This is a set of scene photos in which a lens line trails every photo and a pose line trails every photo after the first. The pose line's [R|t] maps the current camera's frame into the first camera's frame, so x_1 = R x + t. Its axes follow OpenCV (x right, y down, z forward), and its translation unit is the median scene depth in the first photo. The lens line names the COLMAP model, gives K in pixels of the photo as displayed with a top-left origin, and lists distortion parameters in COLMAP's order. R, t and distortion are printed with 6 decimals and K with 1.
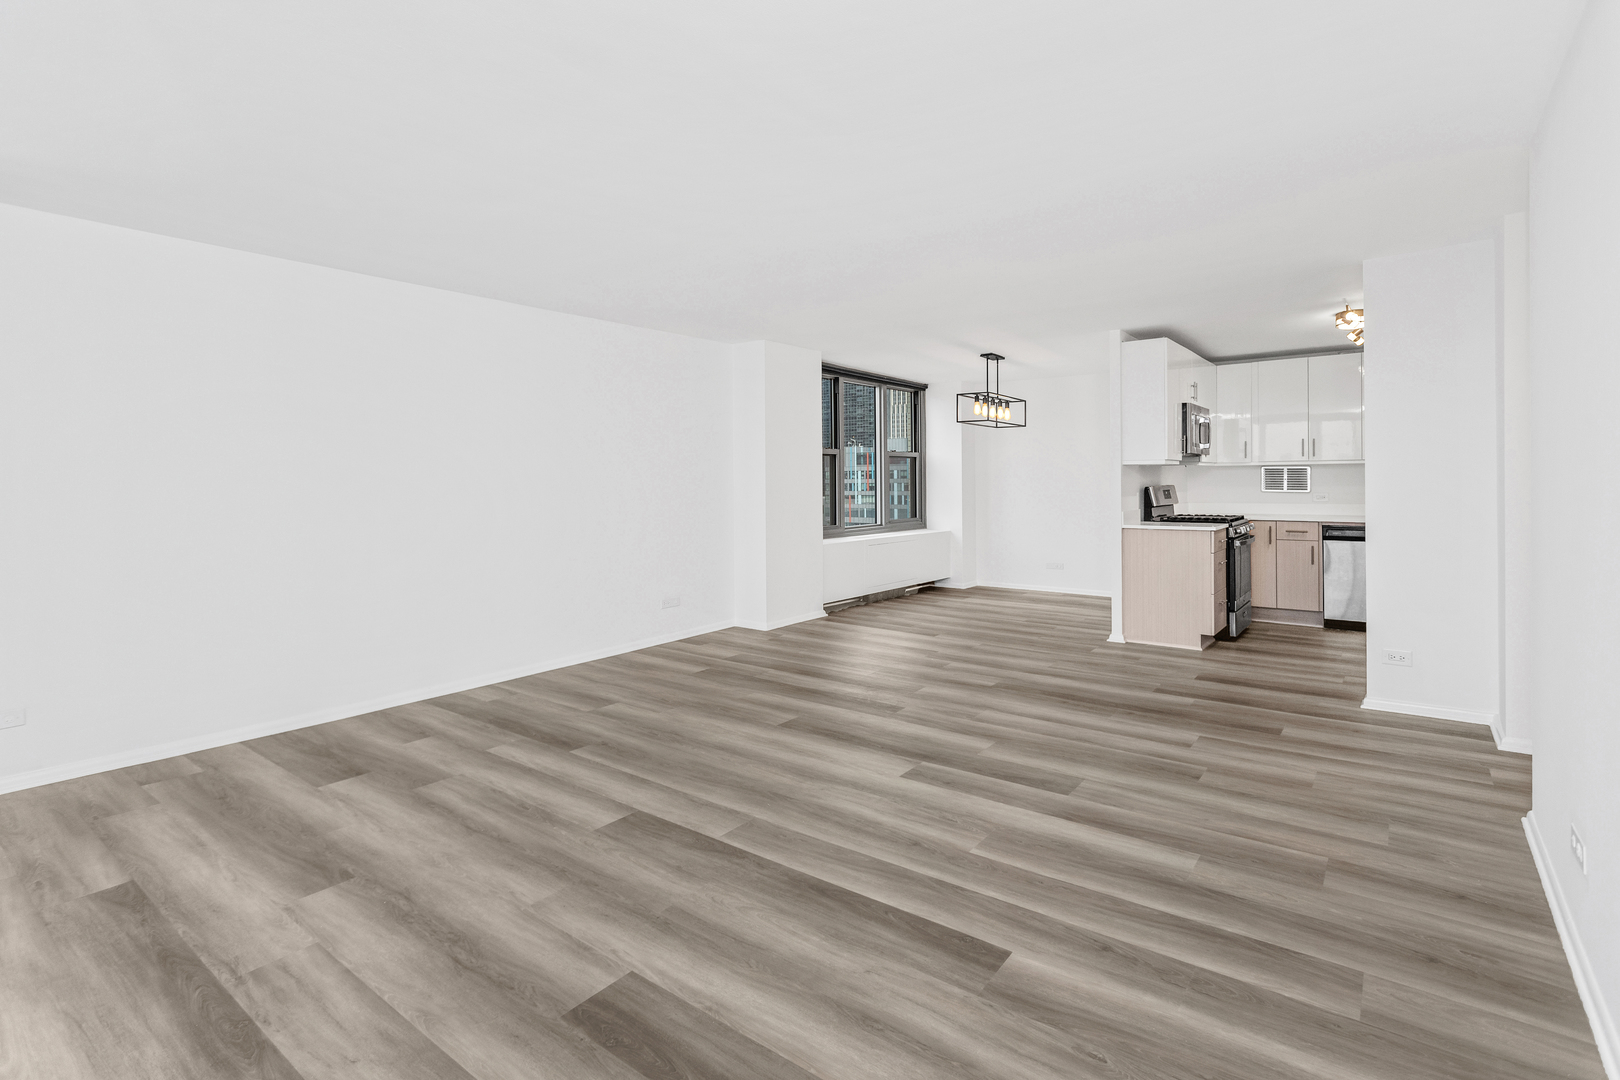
lens RADIAL K [[789.9, 0, 808.0], [0, 789.9, 506.6], [0, 0, 1]] dist [-0.002210, -0.000317]
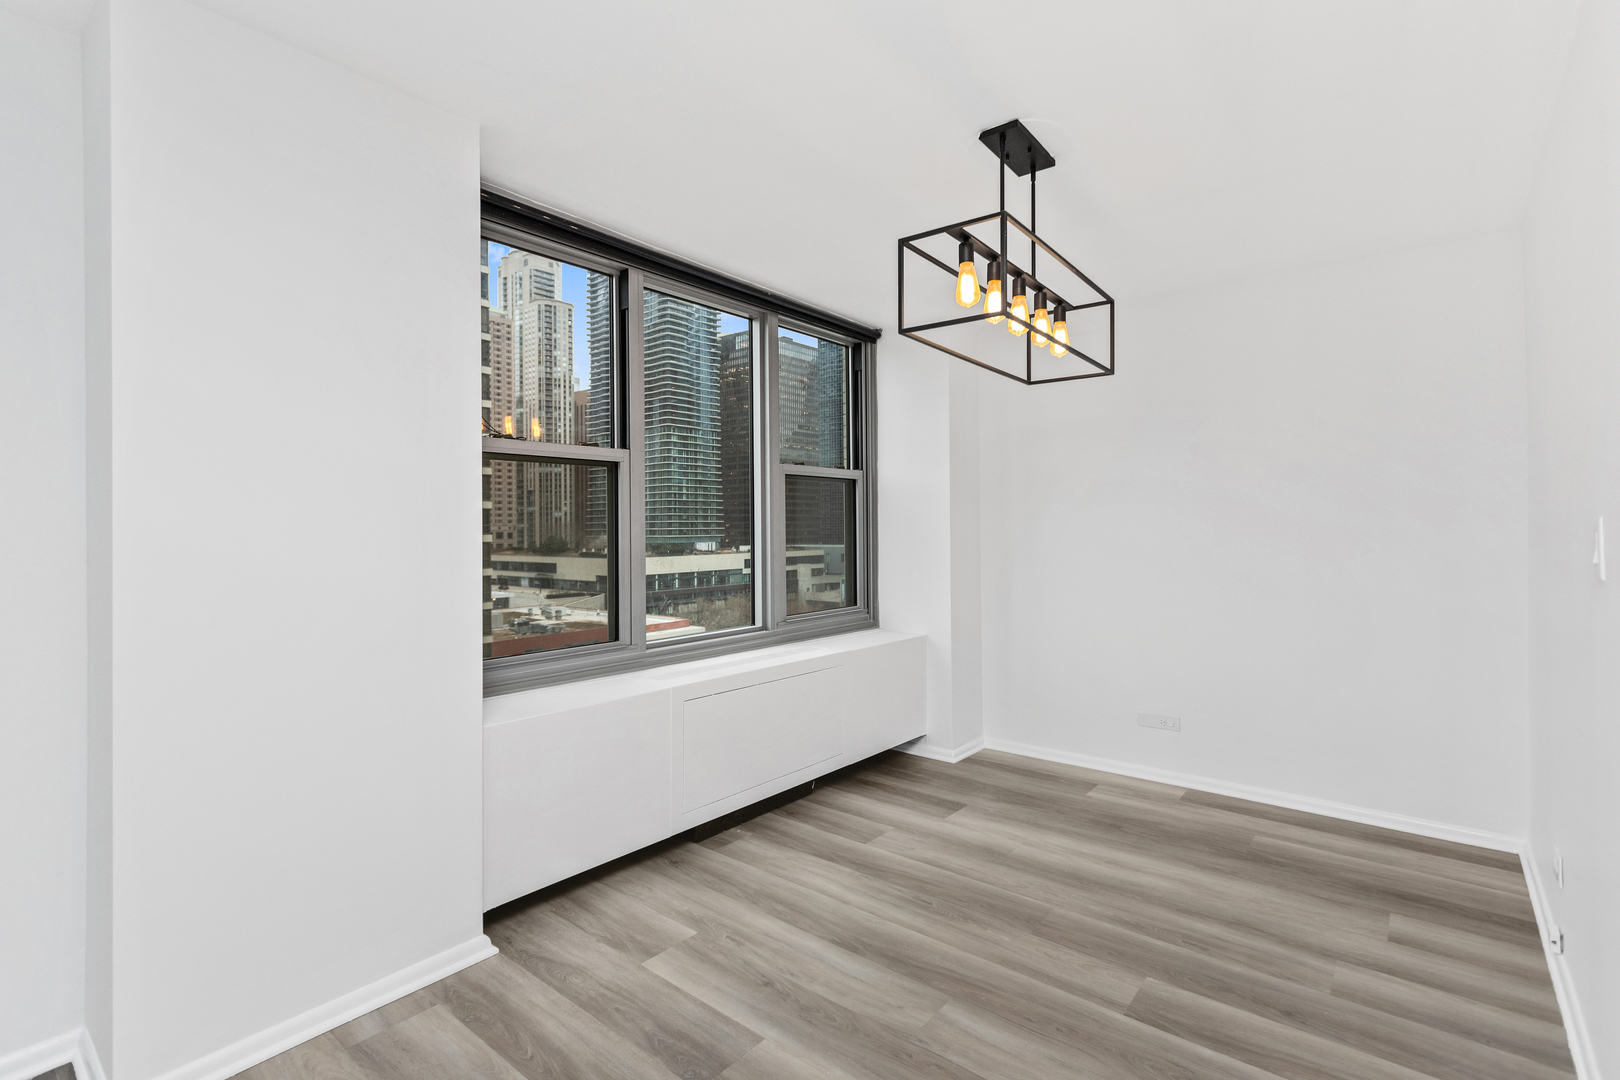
lens RADIAL K [[761.8, 0, 805.8], [0, 761.8, 531.4], [0, 0, 1]] dist [0.000127, -0.000019]
pose [[0.999357, 0.003566, -0.035686, 0.130594], [-0.004548, 0.999612, -0.027476, -0.019252], [0.035574, 0.027621, 0.998985, 0.568755]]
